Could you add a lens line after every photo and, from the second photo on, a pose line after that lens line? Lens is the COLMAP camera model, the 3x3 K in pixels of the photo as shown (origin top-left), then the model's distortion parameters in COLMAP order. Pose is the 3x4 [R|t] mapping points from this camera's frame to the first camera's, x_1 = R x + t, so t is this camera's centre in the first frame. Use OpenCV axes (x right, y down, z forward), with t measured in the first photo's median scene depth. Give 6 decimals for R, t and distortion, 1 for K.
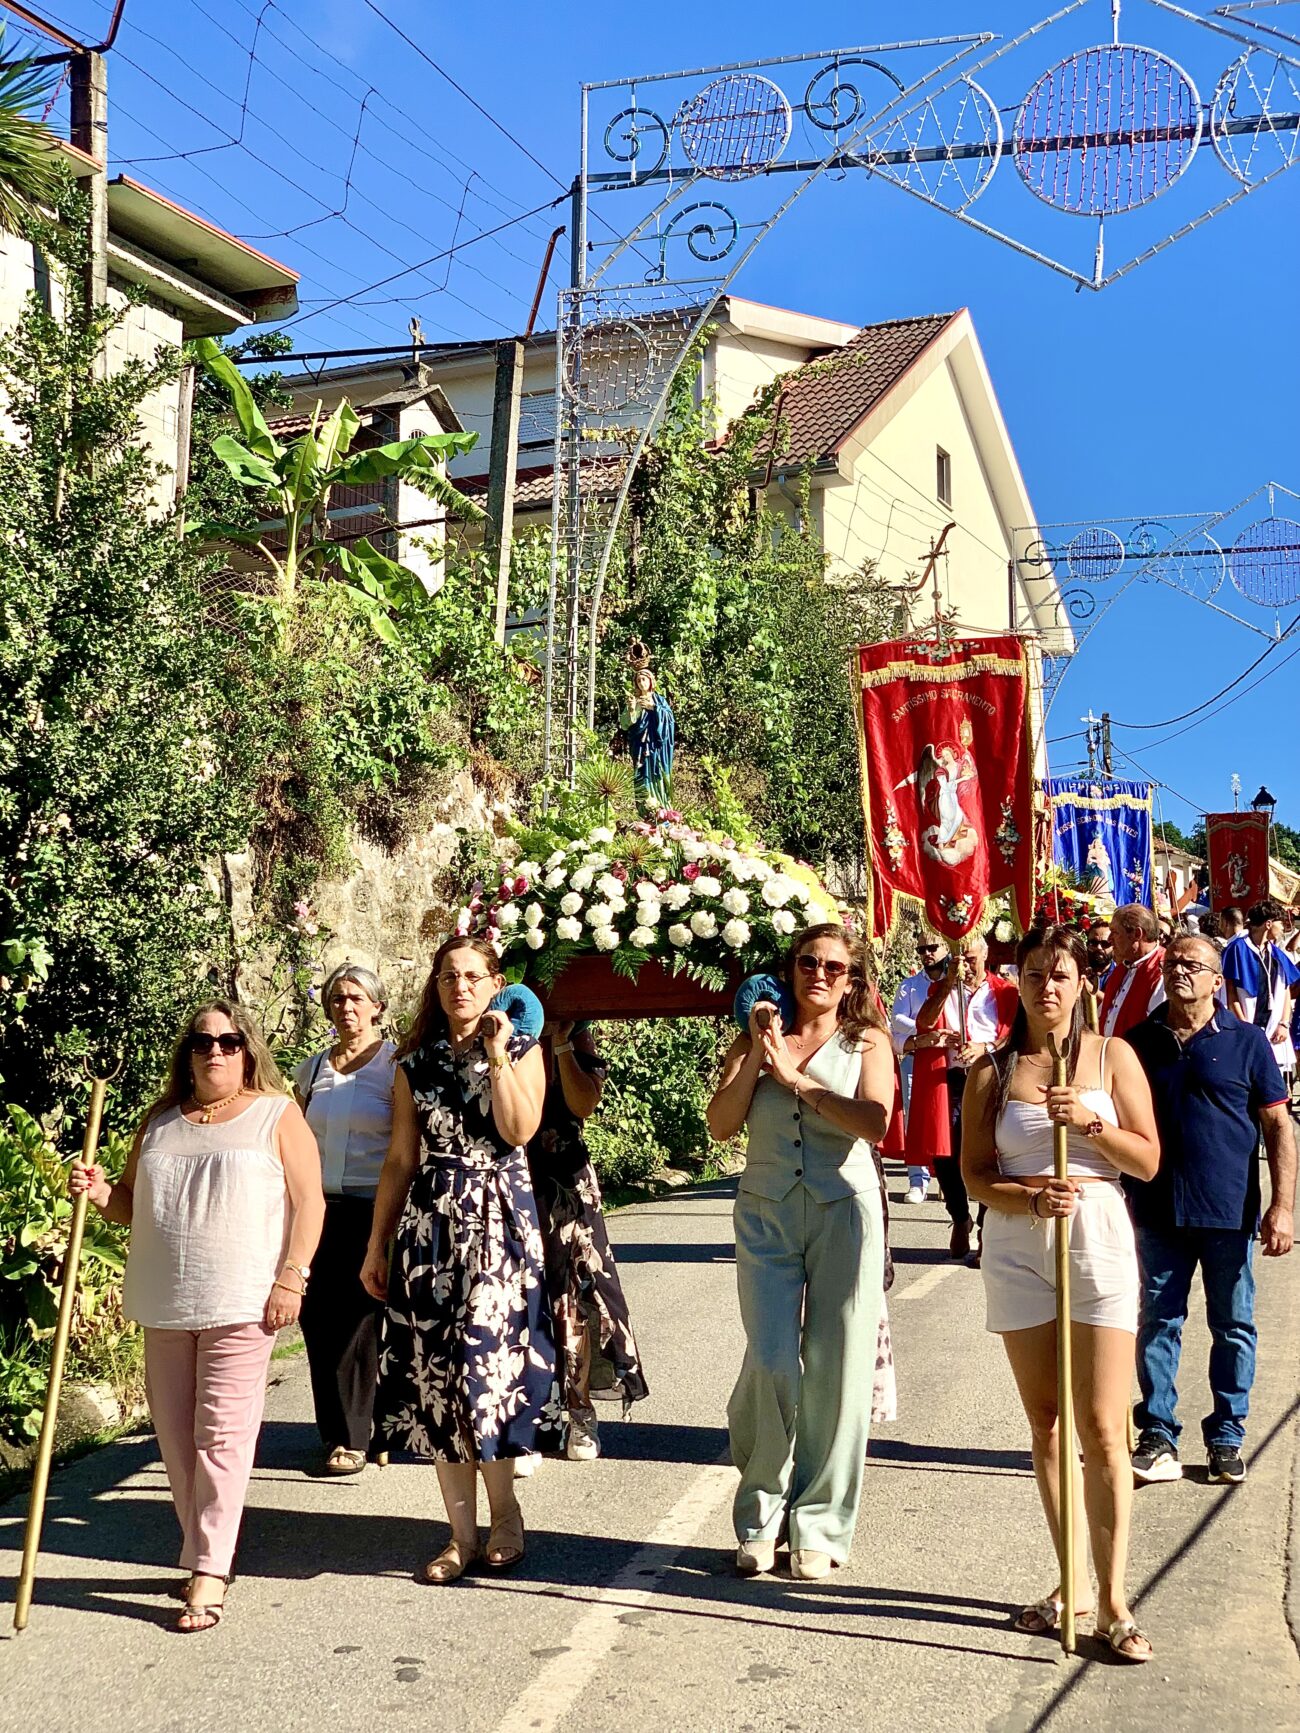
lens RADIAL K [[2591.0, 0, 642.0], [0, 2591.0, 857.6], [0, 0, 1]] dist [0.066517, -0.239491]
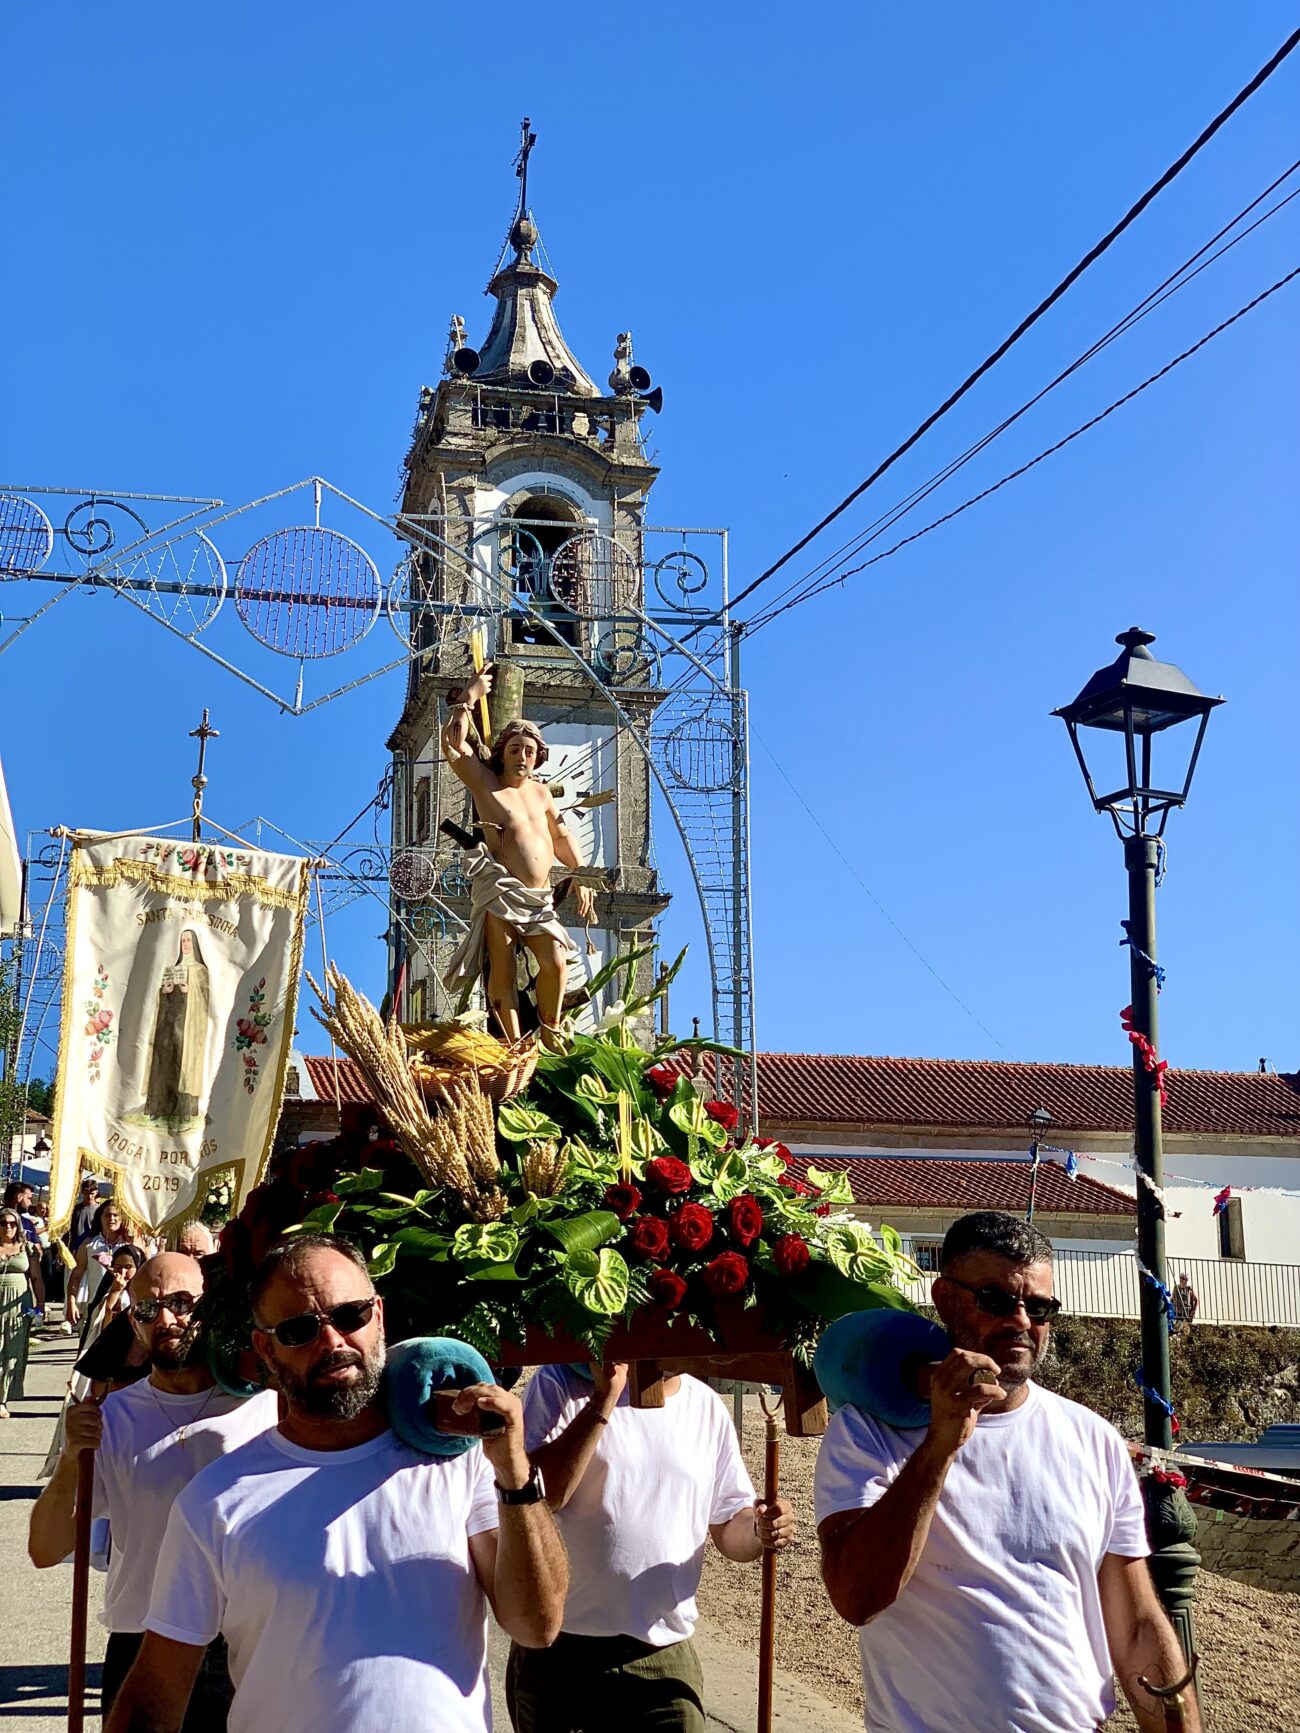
lens RADIAL K [[2594.1, 0, 645.8], [0, 2594.1, 841.2], [0, 0, 1]] dist [-0.129907, 2.038466]
pose [[0.896269, 0.102582, 0.431485, -0.192490], [-0.055649, 0.991206, -0.120057, -0.010978], [-0.440006, 0.083592, 0.894096, -0.191100]]
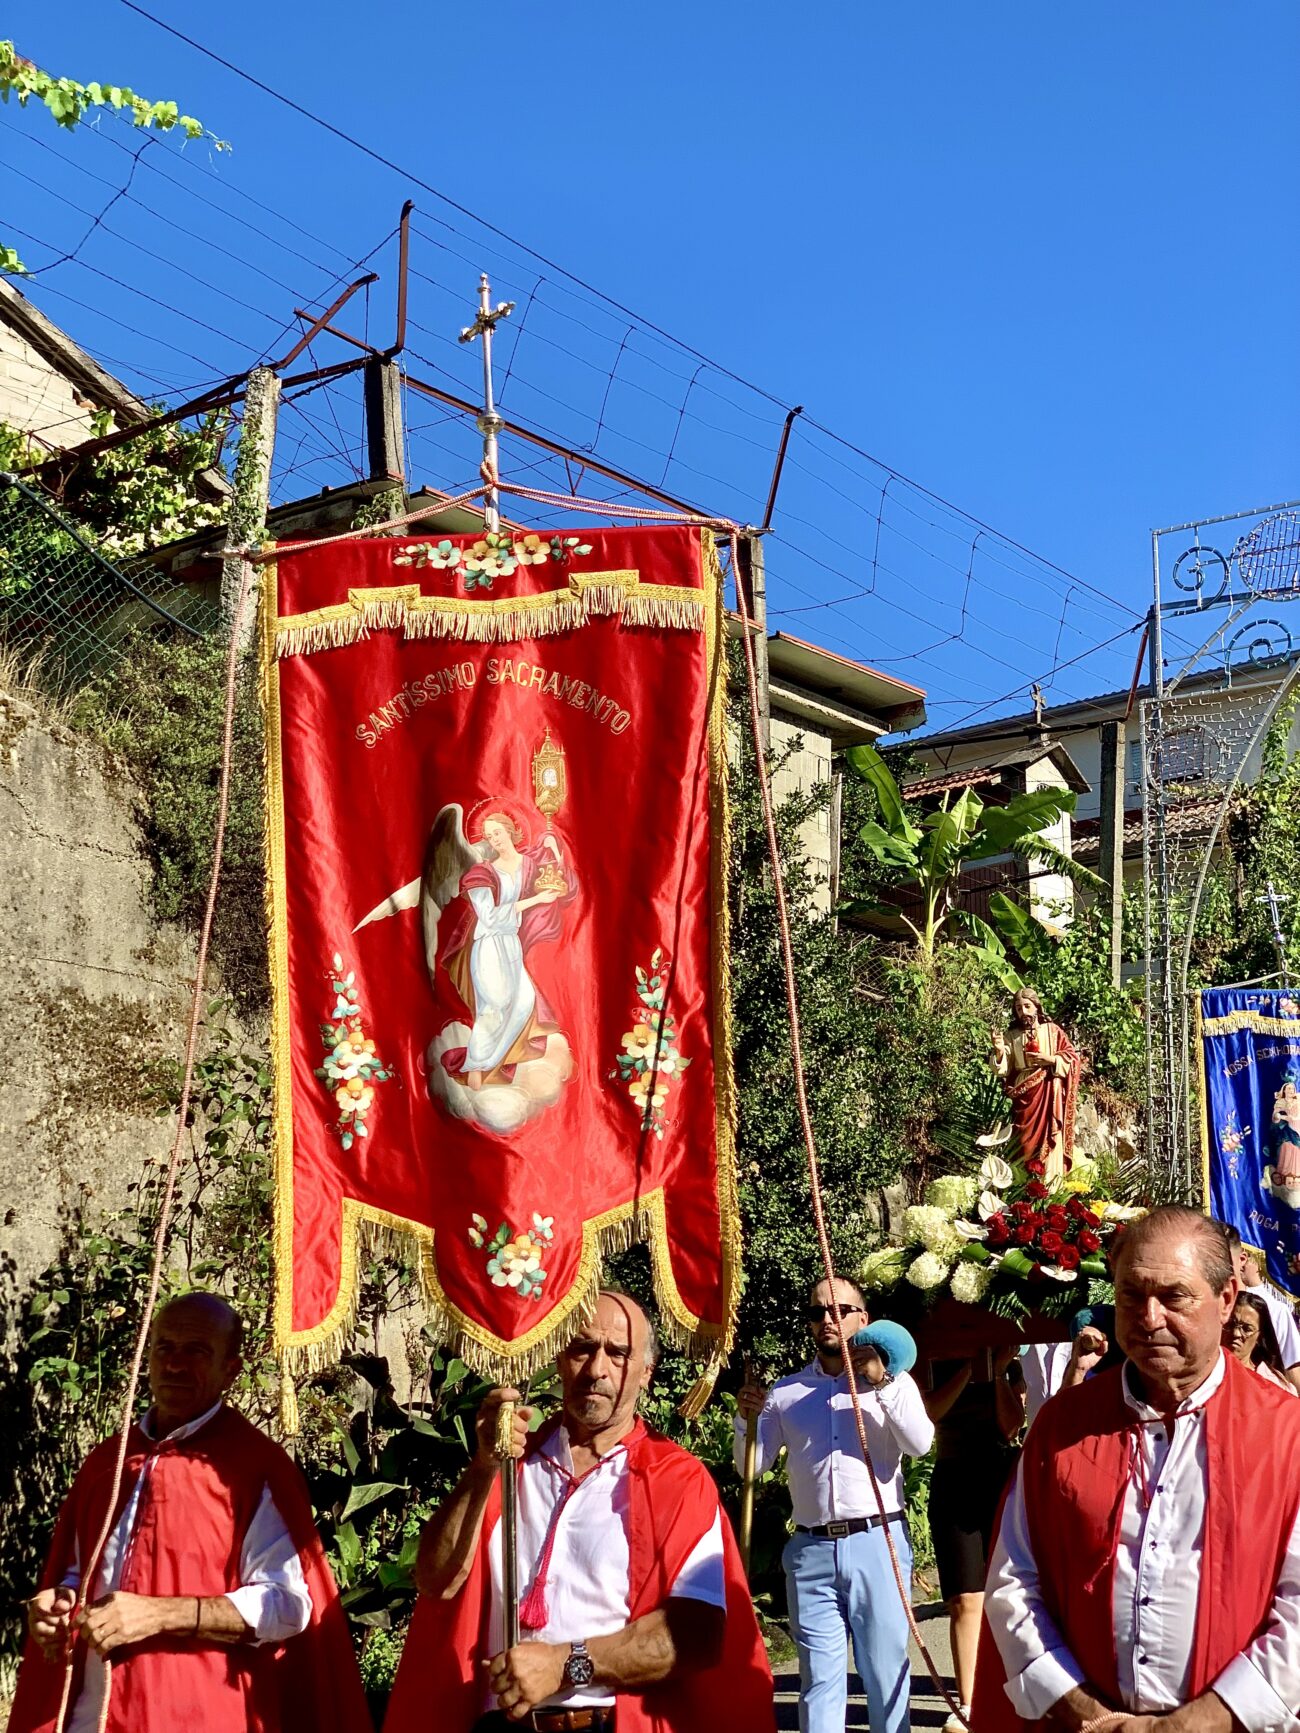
lens RADIAL K [[2598.6, 0, 682.1], [0, 2598.6, 863.9], [0, 0, 1]] dist [-0.120200, 2.293044]
pose [[0.971281, -0.057728, -0.230827, 0.032784], [0.030406, 0.992282, -0.120219, -0.007256], [0.235985, 0.109748, 0.965539, -0.183351]]
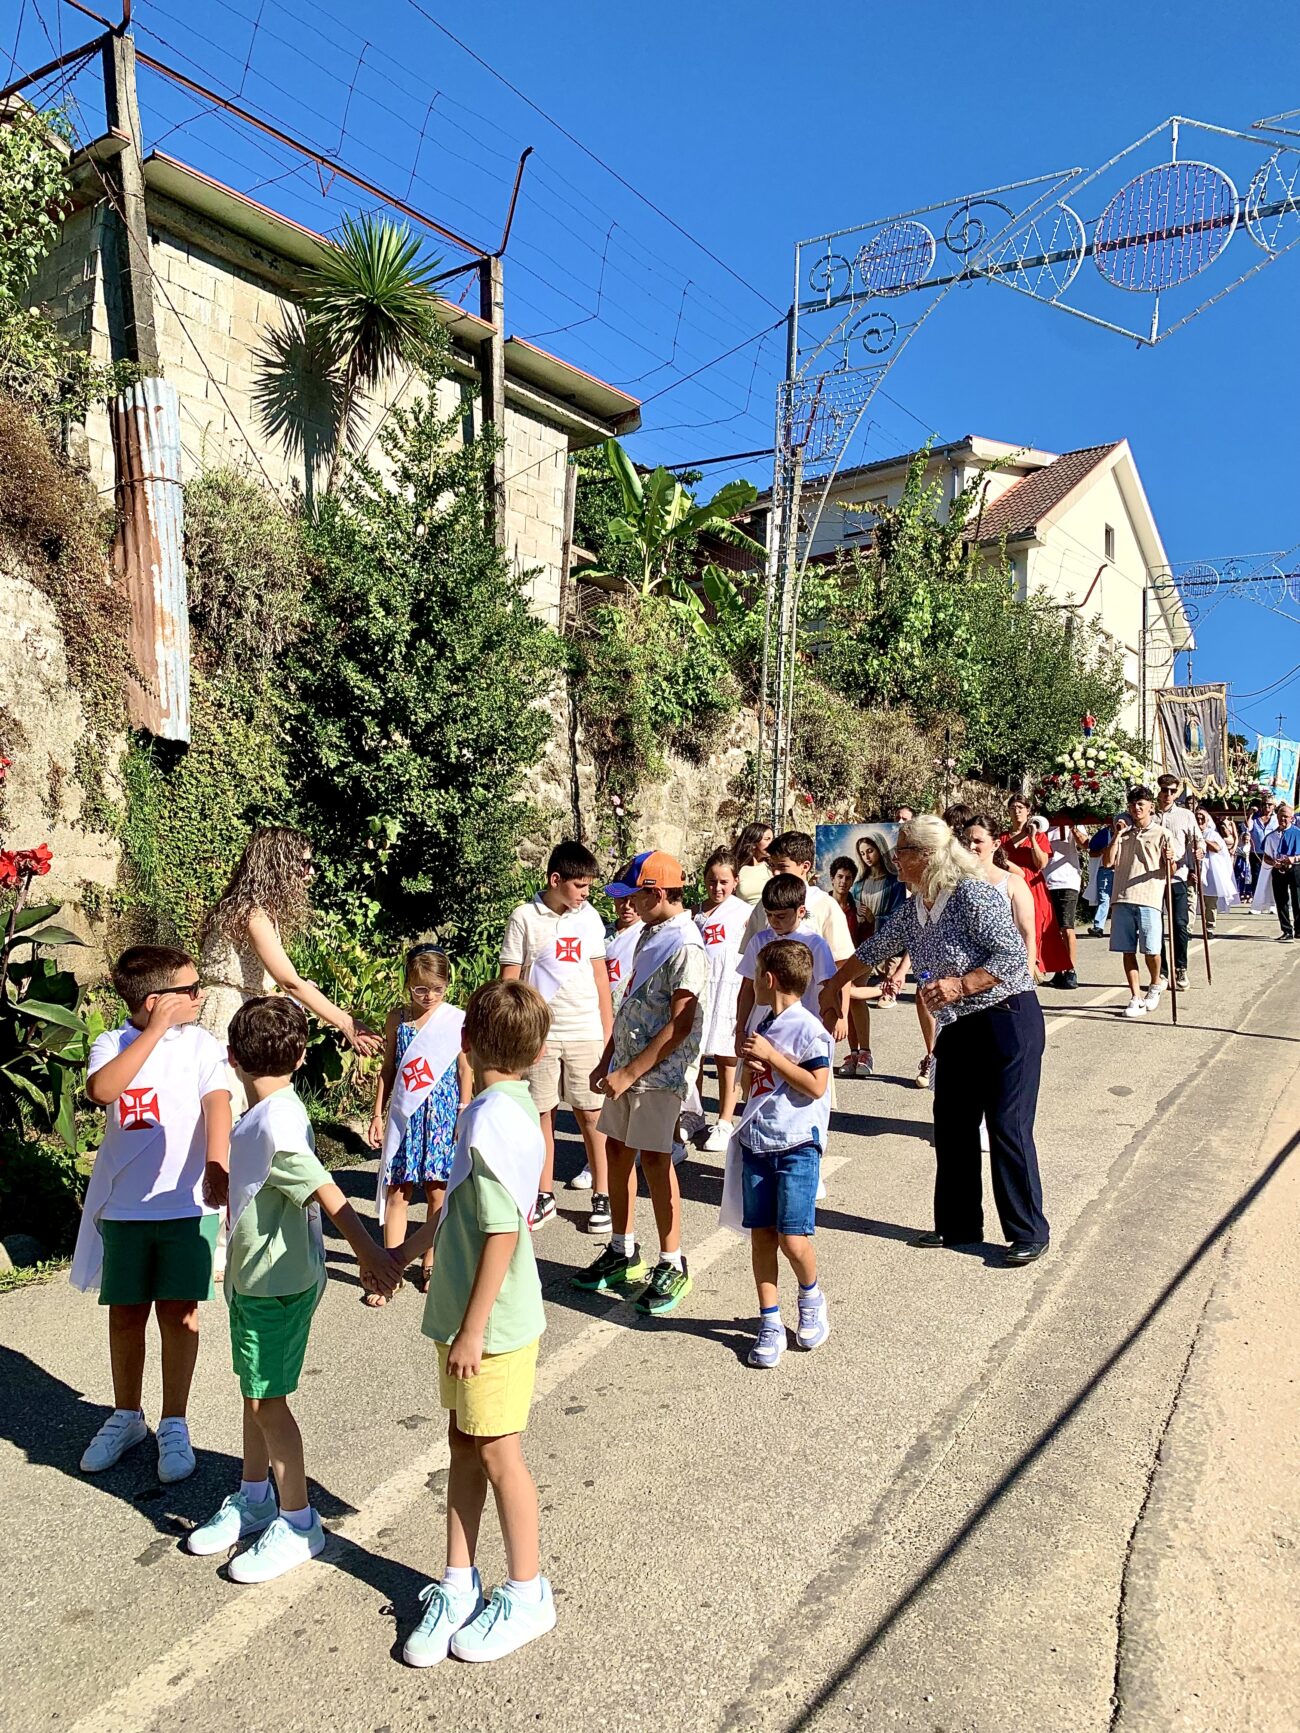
lens RADIAL K [[1339.1, 0, 645.2], [0, 1339.1, 863.9], [0, 0, 1]] dist [0.044440, -0.052451]
pose [[0.972140, 0.010004, -0.234188, 0.074982], [0.004510, 0.998106, 0.061360, 0.008918], [0.234359, -0.060707, 0.970253, 0.203163]]
